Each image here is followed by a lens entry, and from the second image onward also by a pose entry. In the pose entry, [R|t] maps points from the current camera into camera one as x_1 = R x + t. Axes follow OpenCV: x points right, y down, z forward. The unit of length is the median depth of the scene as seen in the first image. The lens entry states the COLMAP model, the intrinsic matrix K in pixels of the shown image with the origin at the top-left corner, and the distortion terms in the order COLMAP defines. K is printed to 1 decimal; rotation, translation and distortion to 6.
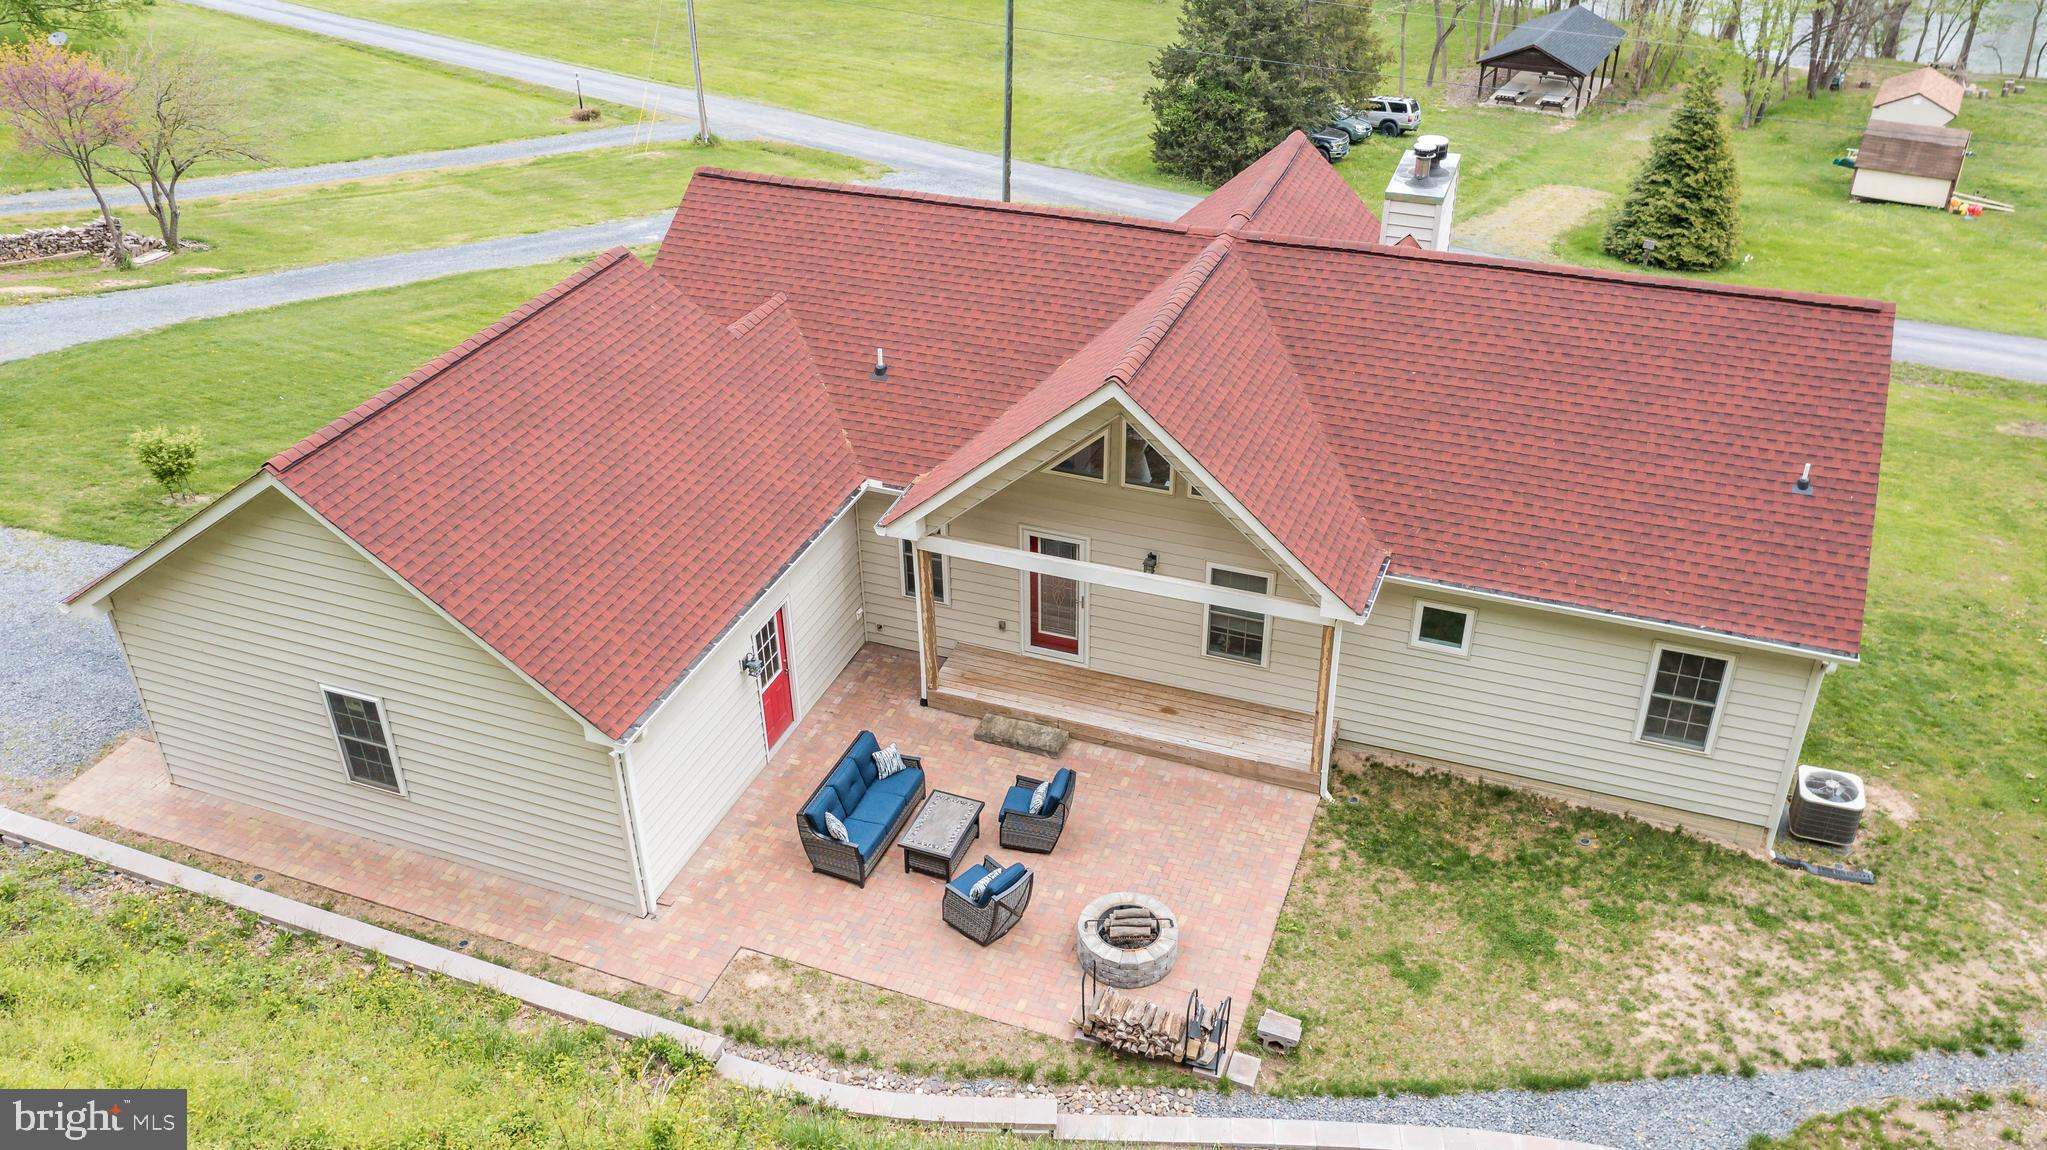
lens RADIAL K [[1622.1, 0, 1015.9], [0, 1622.1, 575.3], [0, 0, 1]] dist [-0.004963, -0.002335]
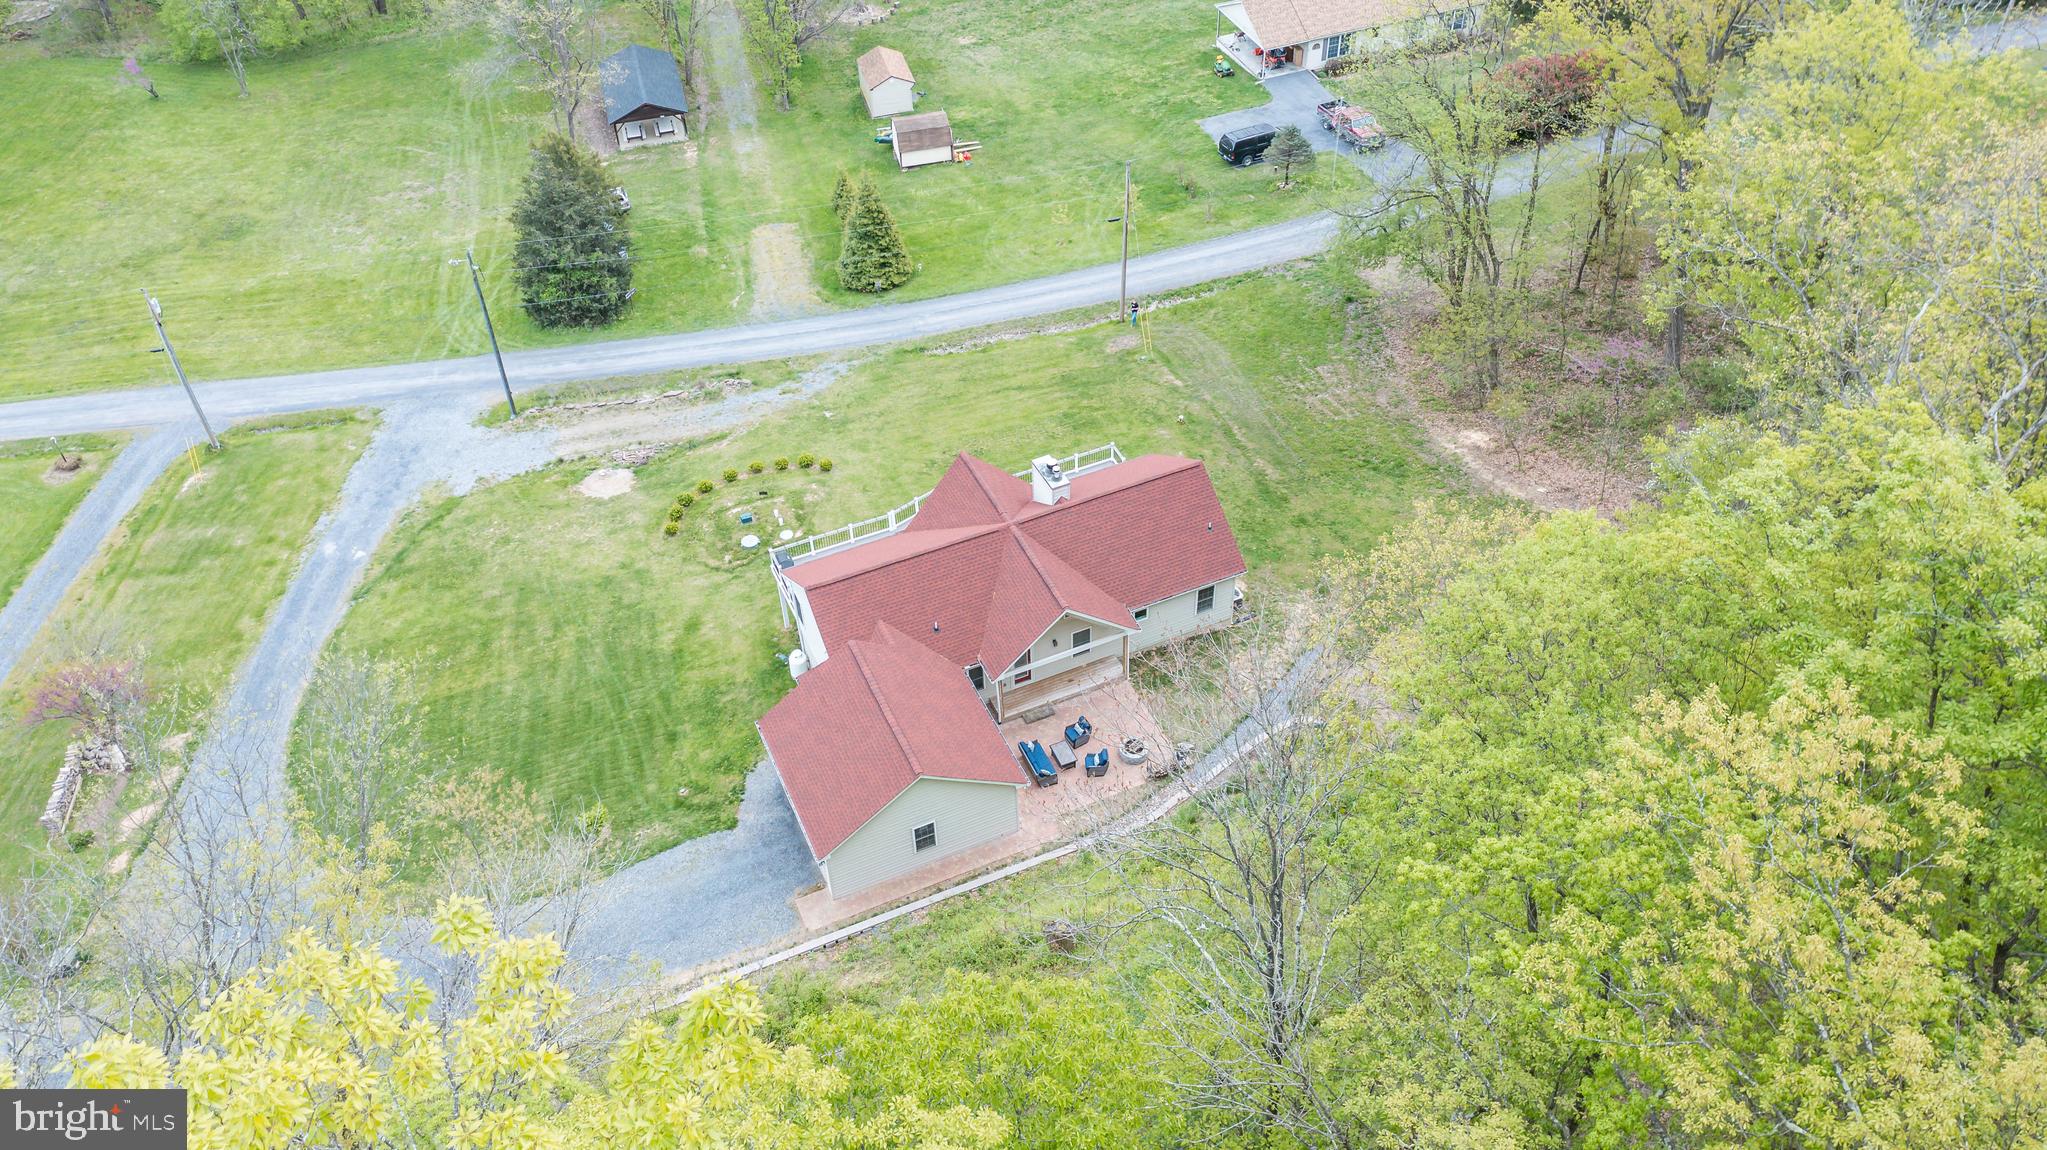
lens RADIAL K [[1622.1, 0, 1015.9], [0, 1622.1, 575.3], [0, 0, 1]] dist [-0.004963, -0.002335]
pose [[0.709282, -0.496292, 0.500613, -1.439135], [0.387574, 0.867746, 0.311132, -1.101318], [-0.588817, -0.026656, 0.807826, -1.395500]]
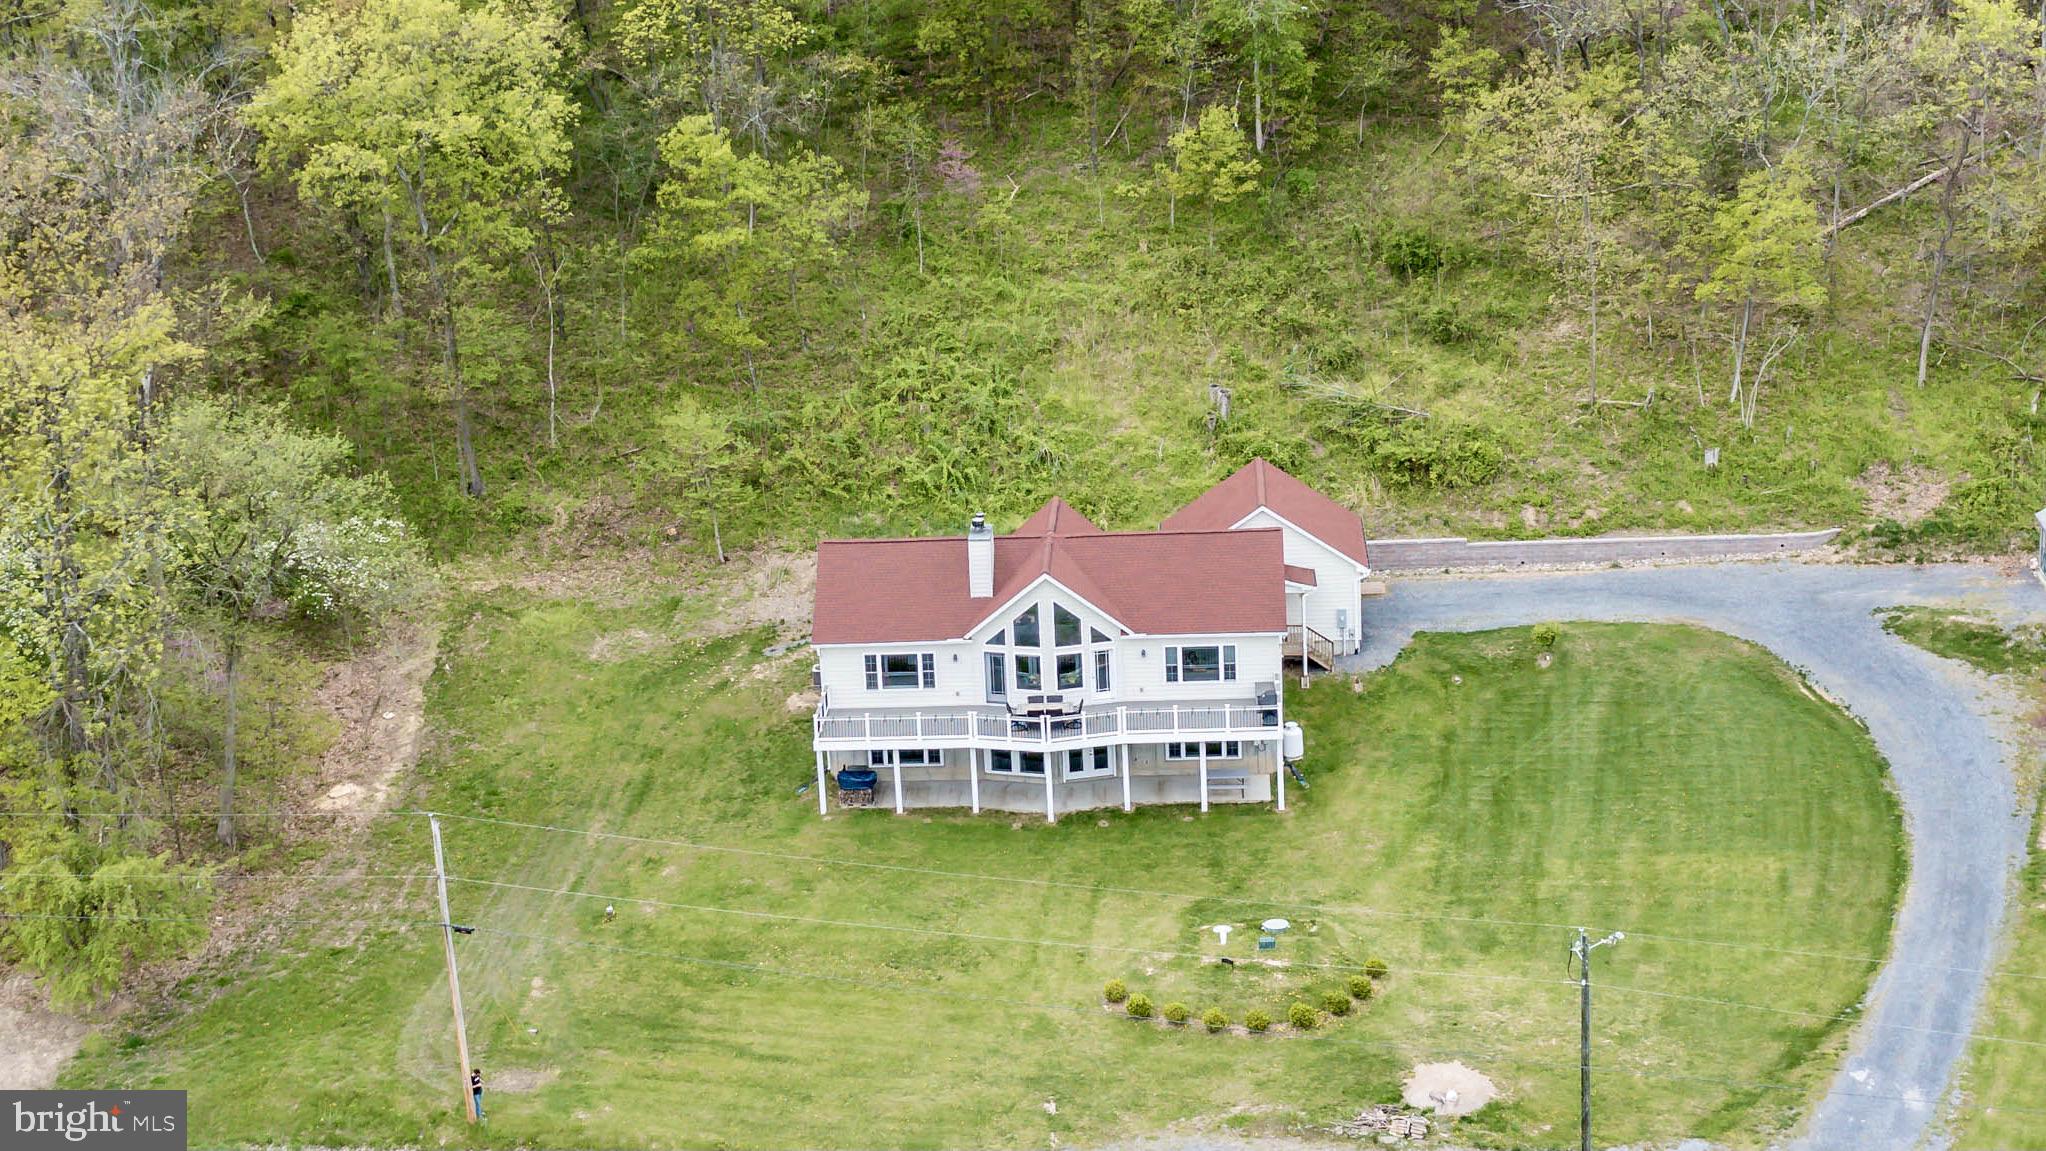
lens RADIAL K [[3176.5, 0, 1023.0], [0, 3176.5, 575.5], [0, 0, 1]] dist [0.001684, 0.018496]
pose [[-0.950663, 0.145534, -0.273969, 1.744325], [-0.110807, 0.665578, 0.738056, -4.341072], [0.289760, 0.732001, -0.616615, 4.616962]]
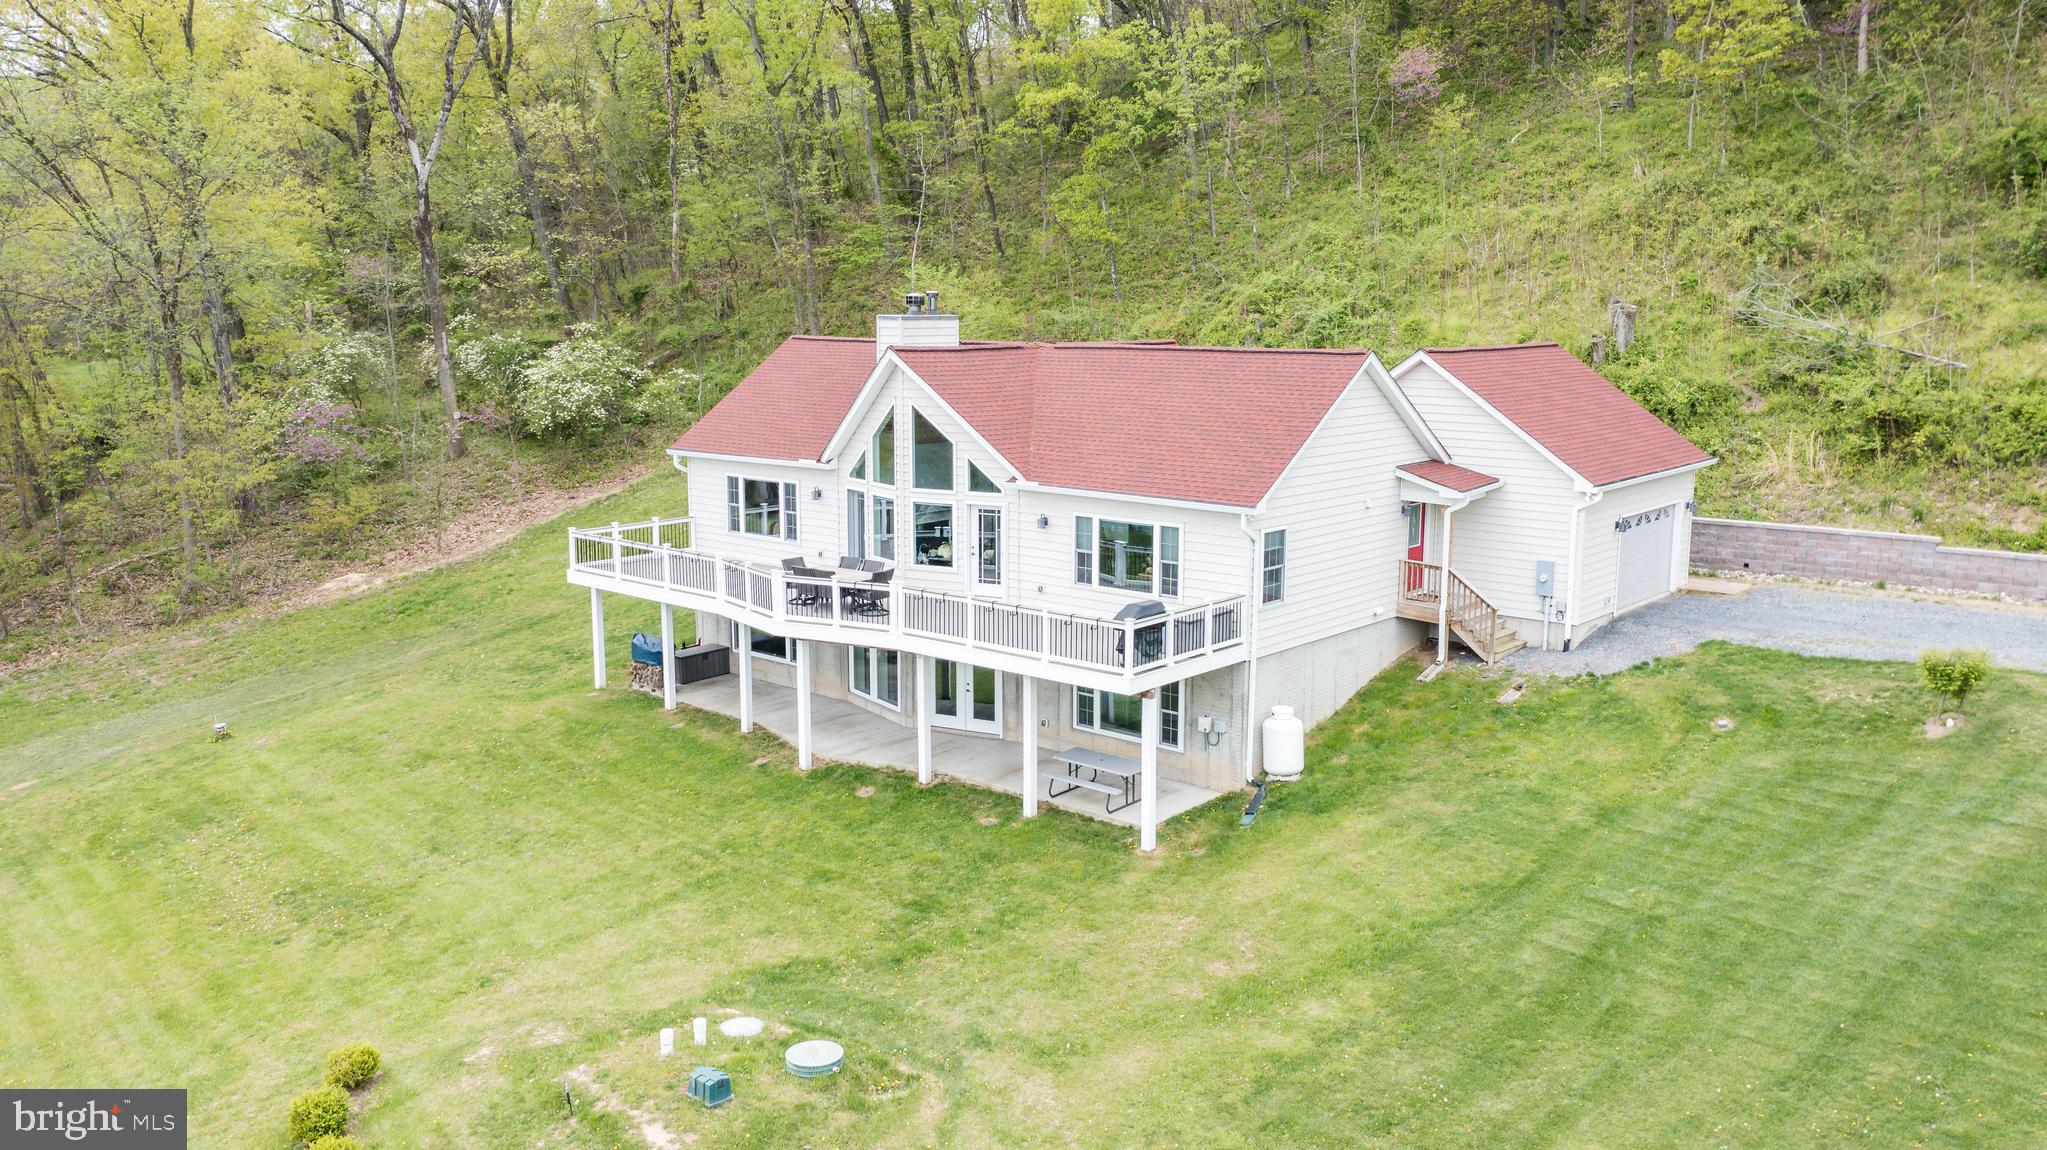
lens RADIAL K [[1622.1, 0, 1015.9], [0, 1622.1, 575.3], [0, 0, 1]] dist [-0.004963, -0.002335]
pose [[-0.937241, -0.045193, 0.345741, -0.463286], [0.196229, 0.751276, 0.630142, -1.169357], [-0.288225, 0.658439, -0.695258, 2.516994]]
